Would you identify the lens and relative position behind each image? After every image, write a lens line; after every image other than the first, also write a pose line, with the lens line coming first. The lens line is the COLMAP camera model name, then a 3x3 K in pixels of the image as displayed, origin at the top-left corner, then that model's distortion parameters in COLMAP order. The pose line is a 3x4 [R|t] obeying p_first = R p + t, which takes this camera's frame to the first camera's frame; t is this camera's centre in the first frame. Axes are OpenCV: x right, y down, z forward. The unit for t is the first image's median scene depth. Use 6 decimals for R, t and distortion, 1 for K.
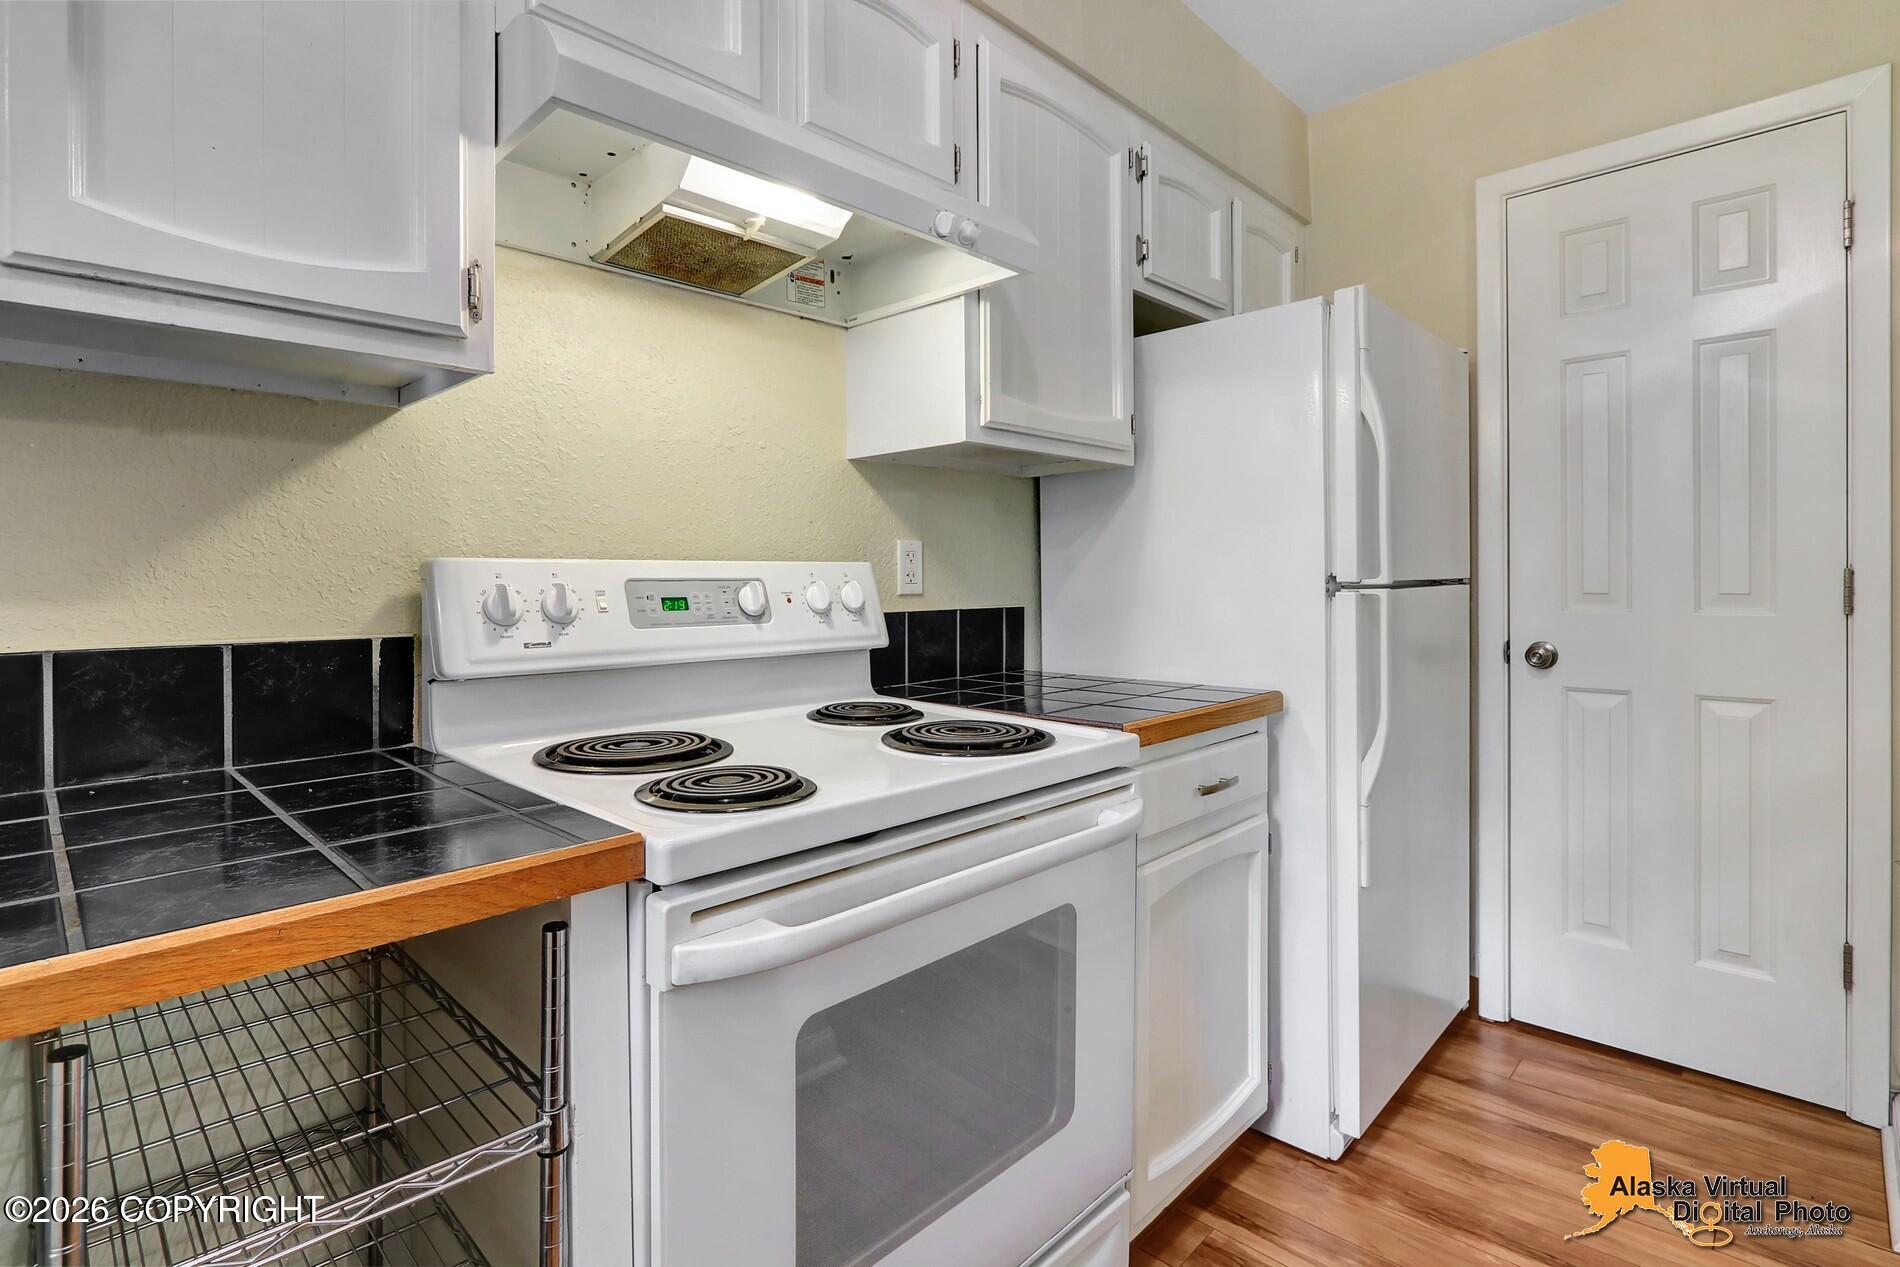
lens RADIAL K [[908.4, 0, 996.7], [0, 908.4, 580.6], [0, 0, 1]] dist [0.001015, -0.000145]
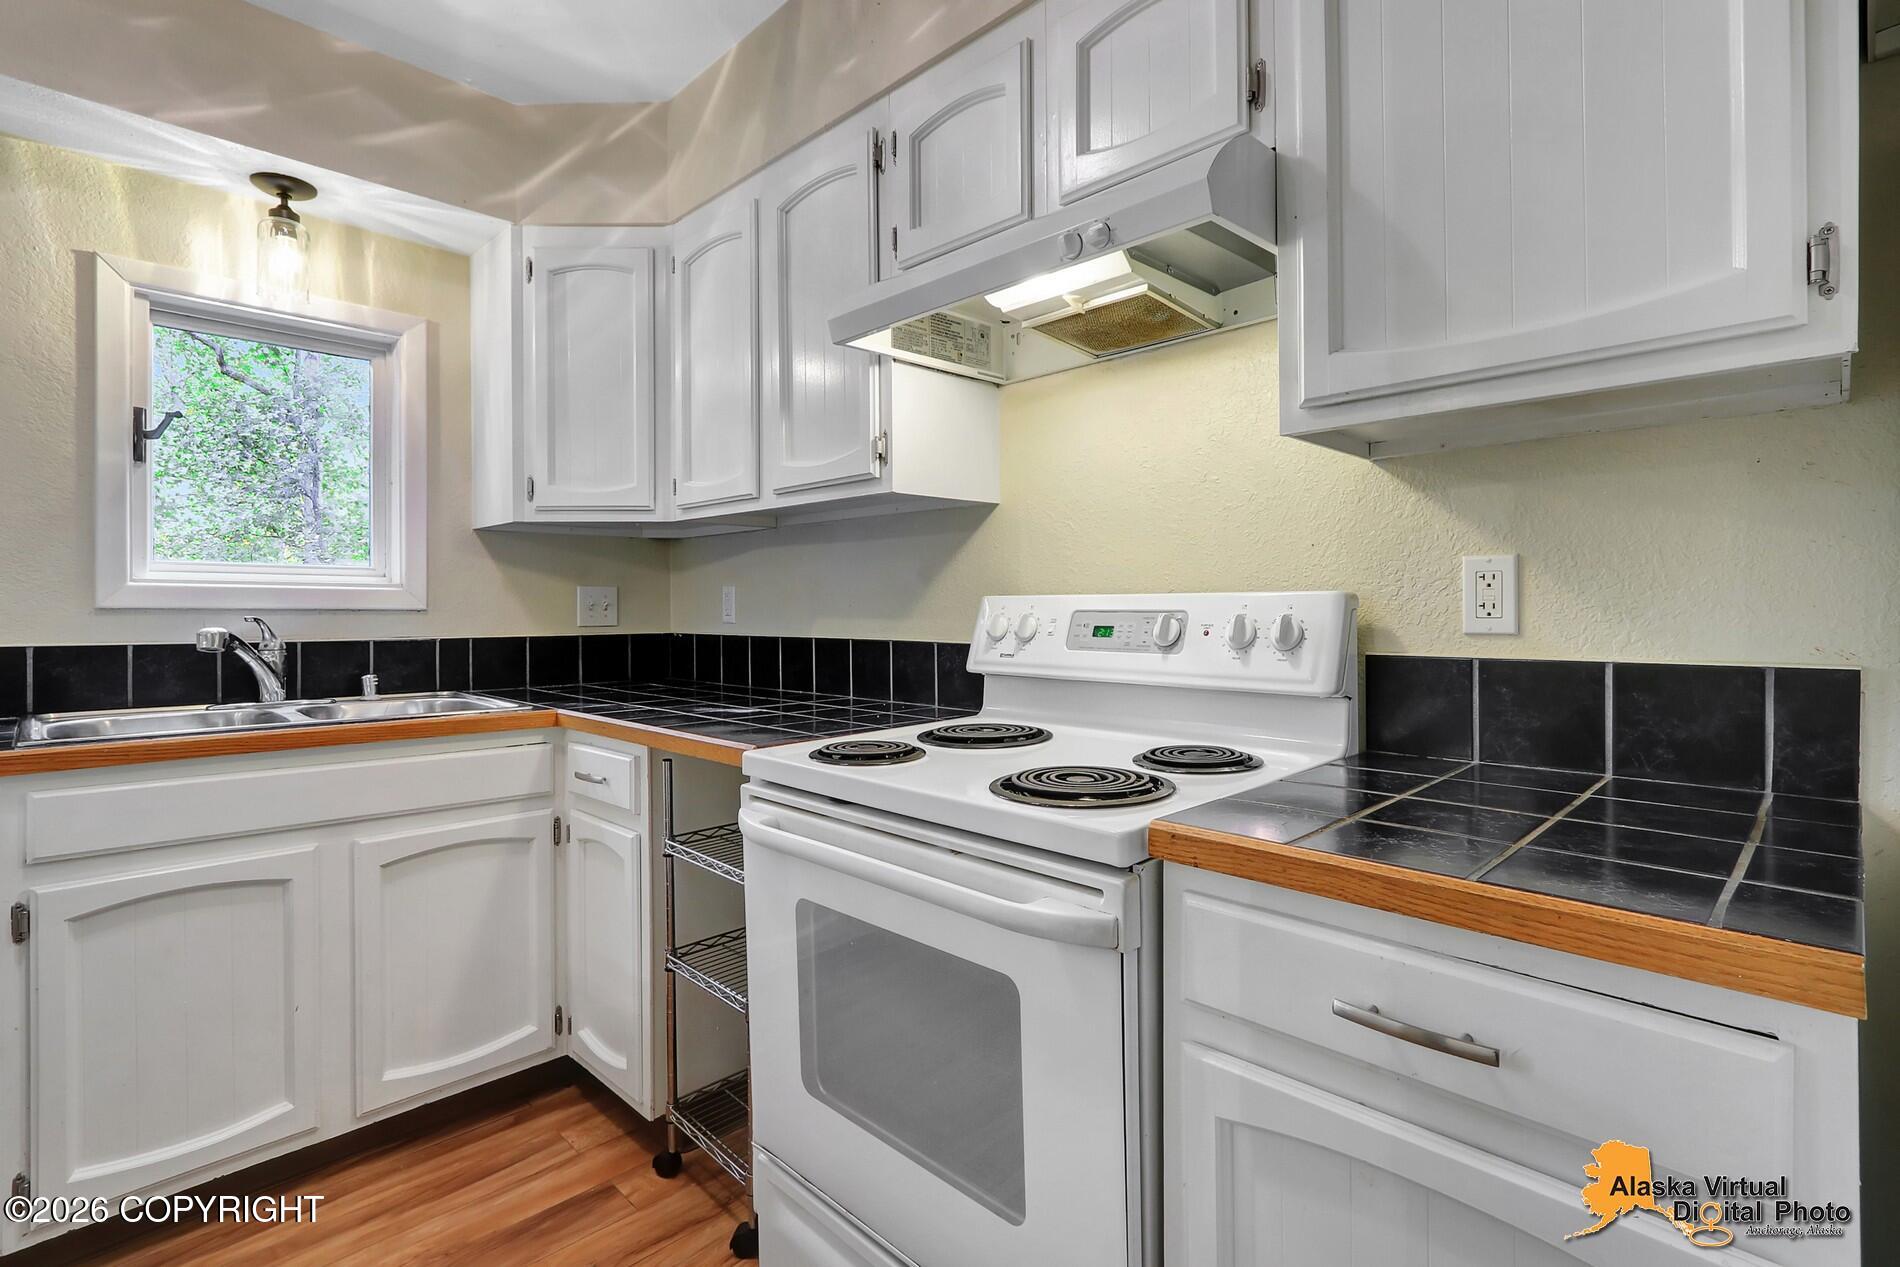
lens RADIAL K [[908.4, 0, 953.2], [0, 908.4, 616.5], [0, 0, 1]] dist [0.001015, -0.000145]
pose [[-0.037138, 0.015546, -0.999189, 0.817813], [0.004772, 0.999870, 0.015379, -0.013313], [0.999299, -0.004197, -0.037207, 0.825813]]
